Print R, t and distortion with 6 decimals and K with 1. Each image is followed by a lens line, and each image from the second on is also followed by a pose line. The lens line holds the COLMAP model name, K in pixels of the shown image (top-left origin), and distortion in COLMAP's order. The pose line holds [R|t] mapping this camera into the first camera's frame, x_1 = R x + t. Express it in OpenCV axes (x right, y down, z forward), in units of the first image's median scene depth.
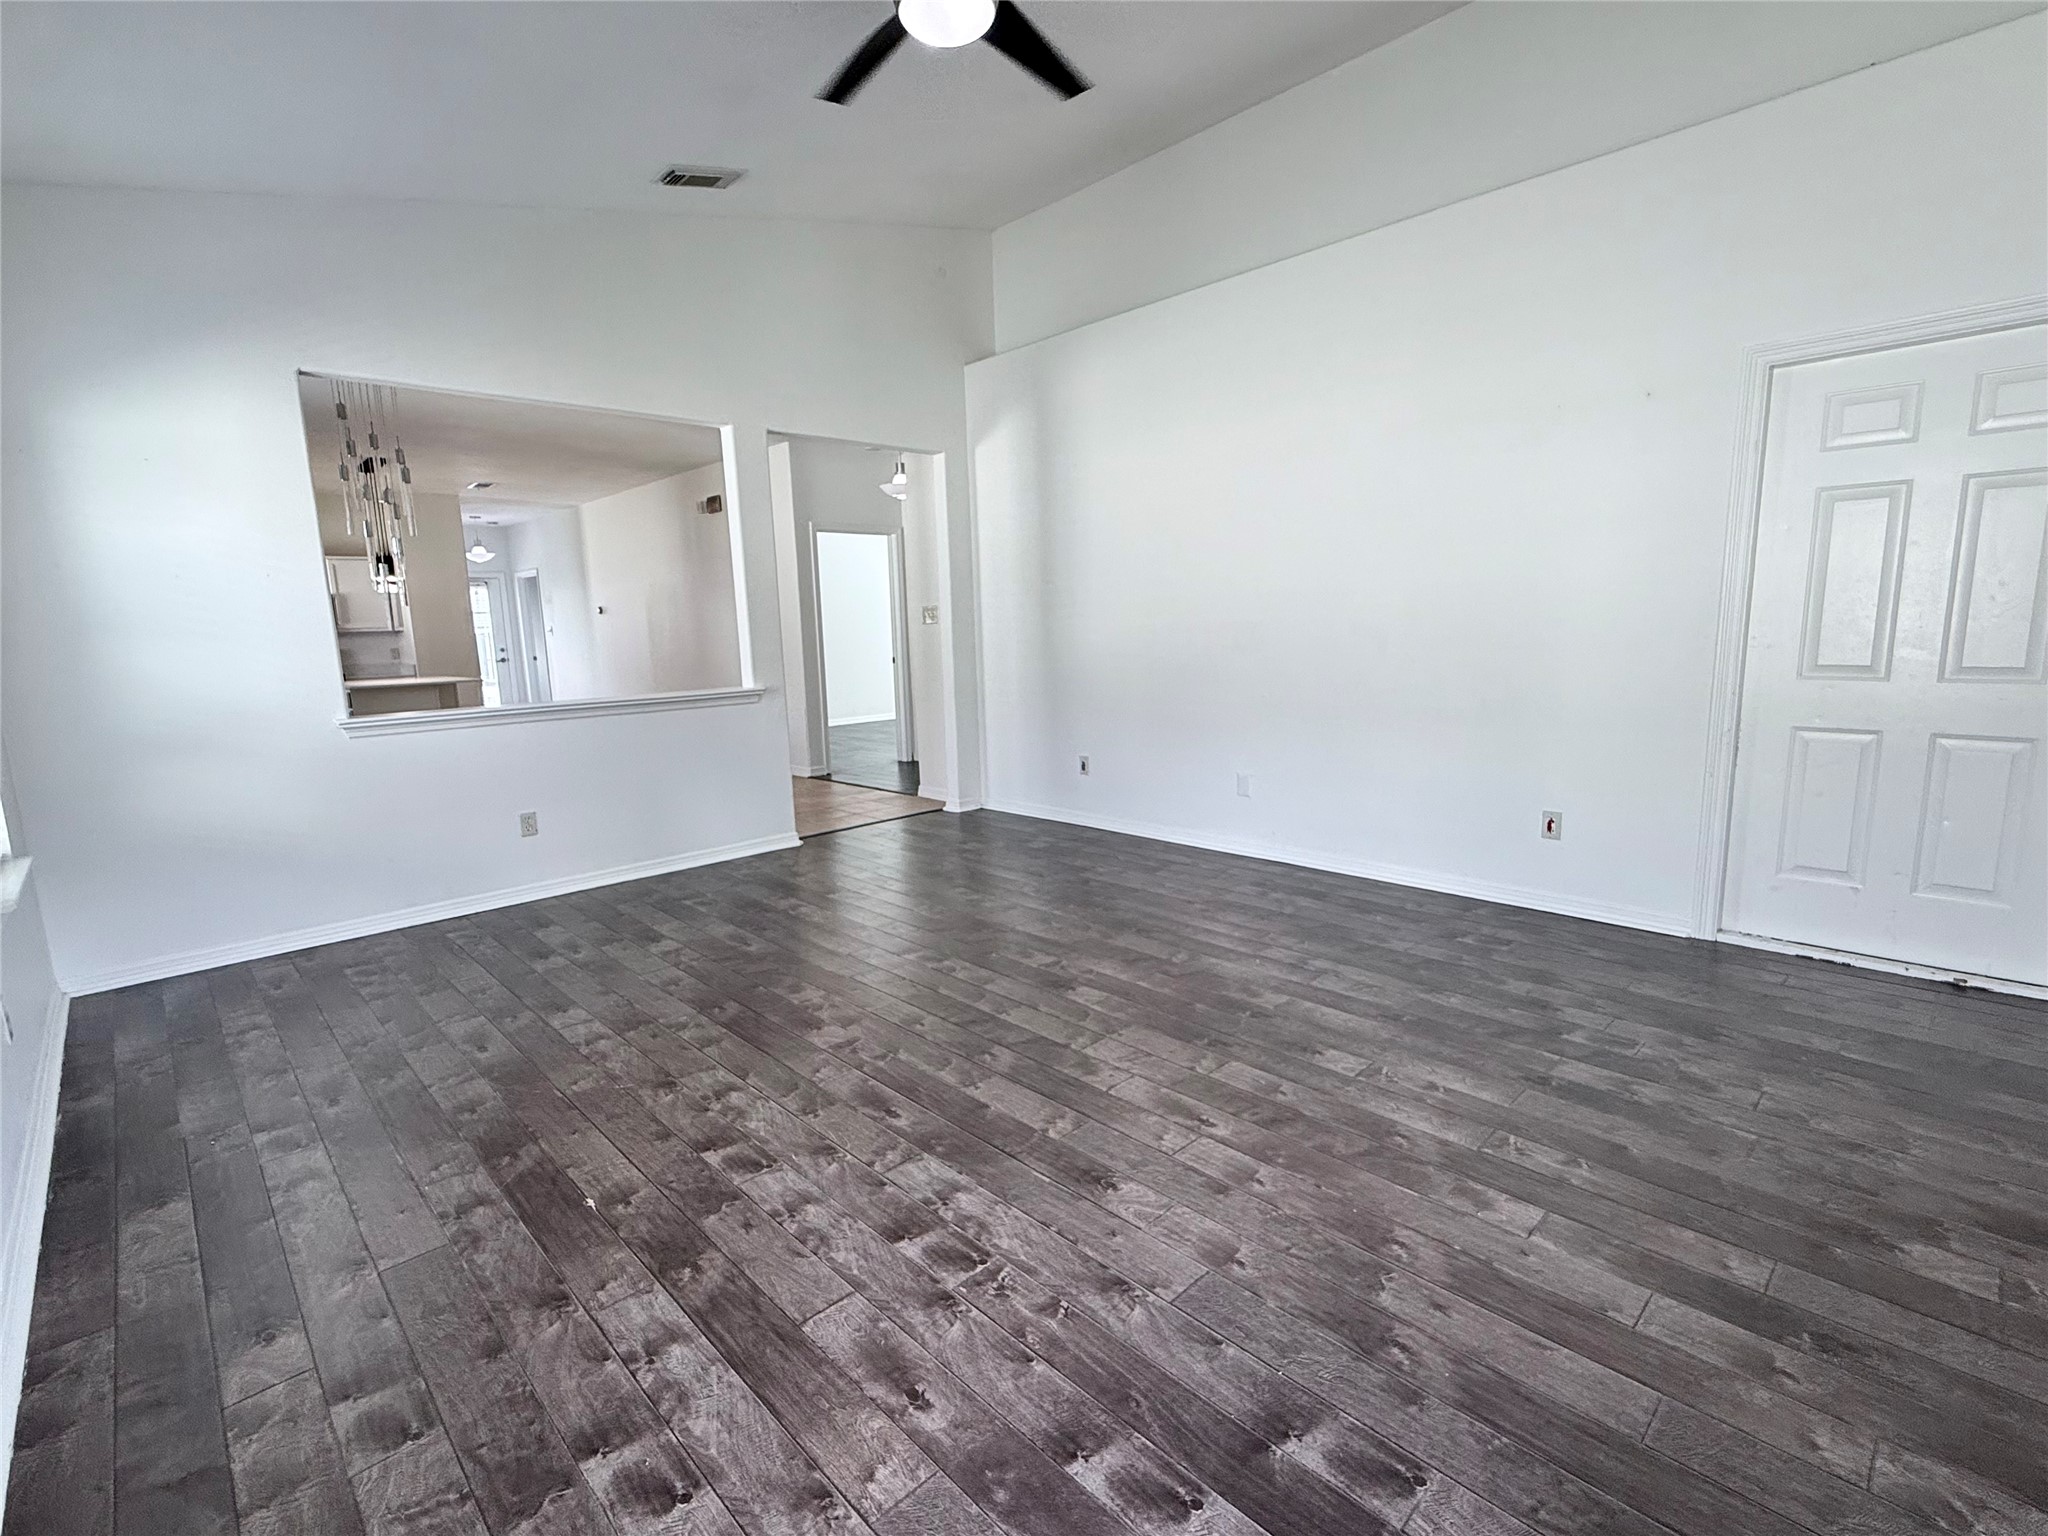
lens RADIAL K [[947.4, 0, 1022.4], [0, 947.4, 773.3], [0, 0, 1]] dist [0.003278, 0.000000]
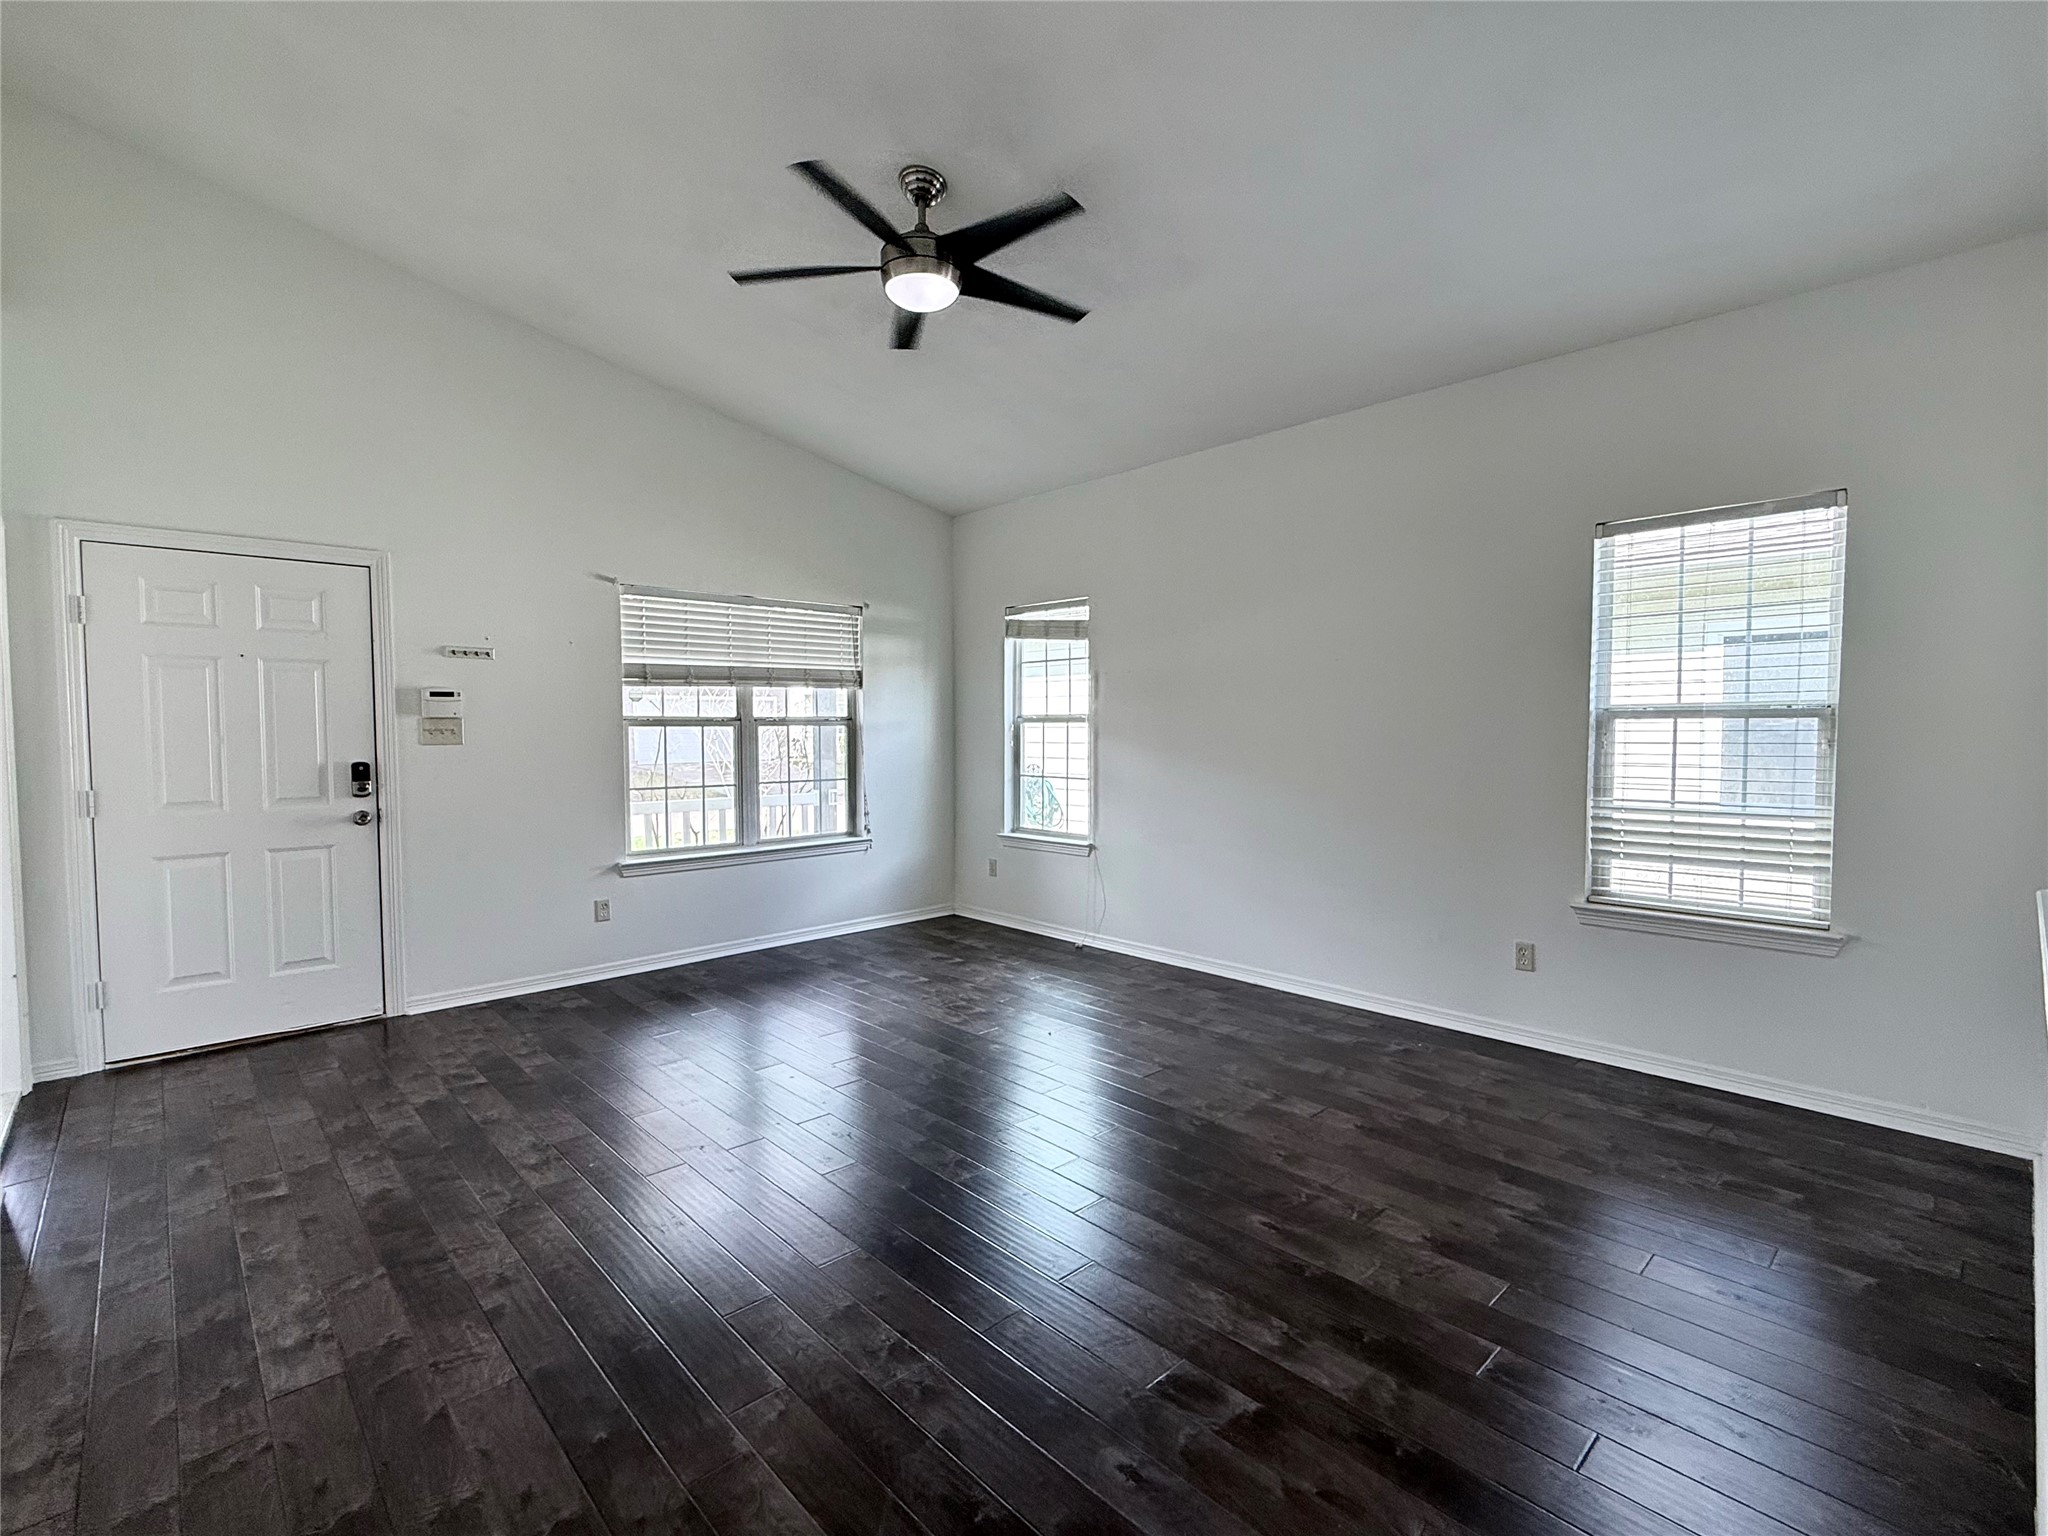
lens RADIAL K [[947.4, 0, 1023.2], [0, 947.4, 765.2], [0, 0, 1]] dist [0.003278, 0.000000]
pose [[-0.999183, 0.037291, 0.015568, -0.170409], [0.039655, 0.978981, 0.200060, -0.325820], [-0.007780, 0.200514, -0.979660, 1.911697]]
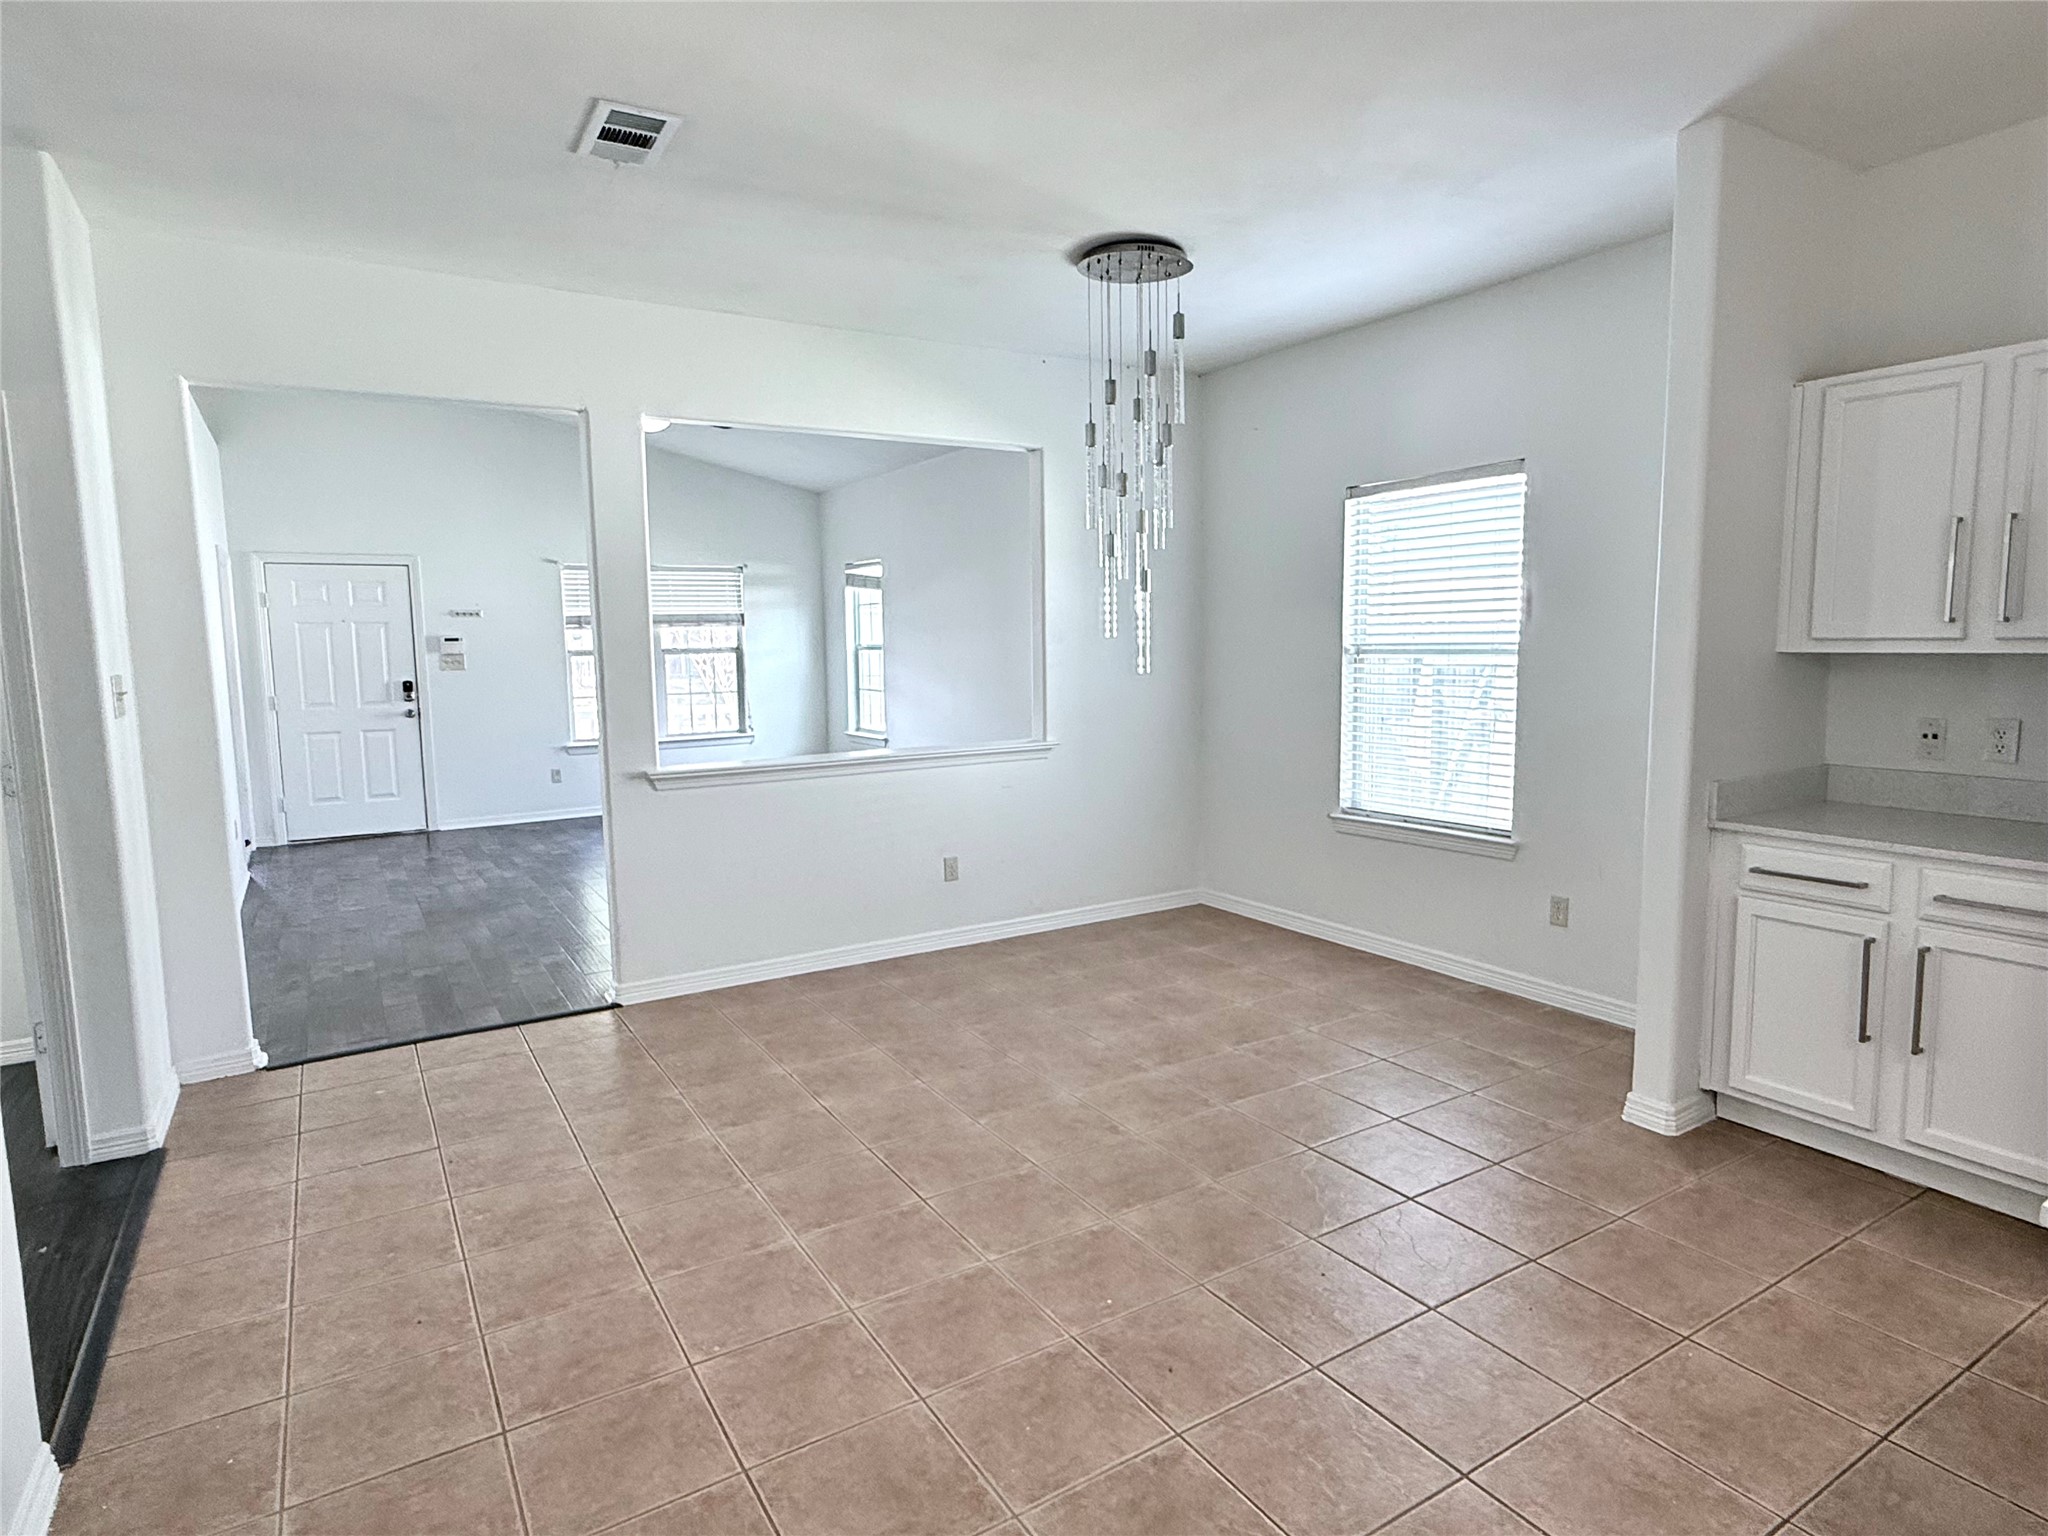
lens RADIAL K [[1140.3, 0, 1022.3], [0, 1140.3, 761.9], [0, 0, 1]] dist [-0.002607, 0.002486]
pose [[-0.975890, 0.025181, 0.216806, -1.216495], [0.081772, 0.963157, 0.256207, -0.488630], [-0.202367, 0.267758, -0.941994, 2.913809]]
